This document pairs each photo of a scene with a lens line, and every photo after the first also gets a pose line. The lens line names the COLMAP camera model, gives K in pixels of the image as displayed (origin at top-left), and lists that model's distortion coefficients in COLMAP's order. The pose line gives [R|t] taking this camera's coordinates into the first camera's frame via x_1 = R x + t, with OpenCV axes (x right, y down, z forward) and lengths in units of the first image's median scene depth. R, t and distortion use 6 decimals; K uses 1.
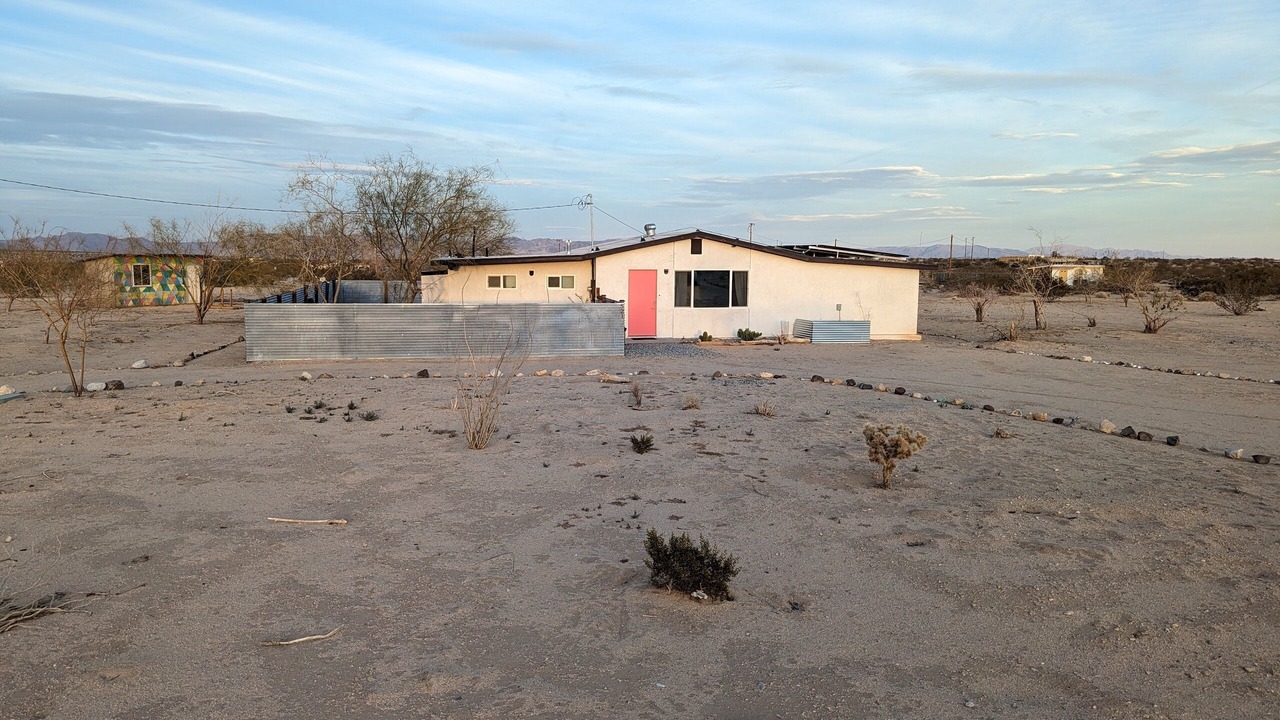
lens RADIAL K [[1088.3, 0, 640.0], [0, 1088.3, 360.0], [0, 0, 1]] dist [0.124838, -0.164431]
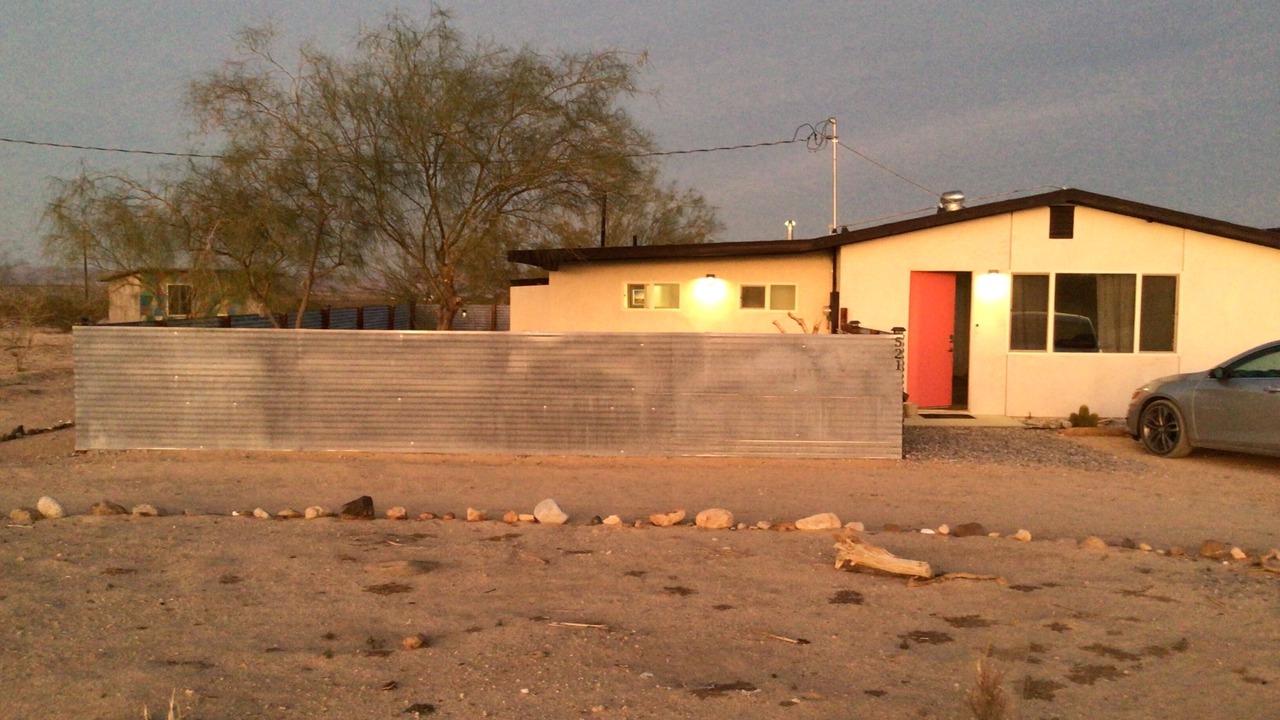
lens RADIAL K [[1175.6, 0, 602.0], [0, 1175.6, 358.6], [0, 0, 1]] dist [0.153017, -0.265265]
pose [[0.968936, 0.014647, -0.246878, -0.012297], [-0.026478, 0.998651, -0.044670, -0.016702], [0.245891, 0.049819, 0.968016, 0.451146]]
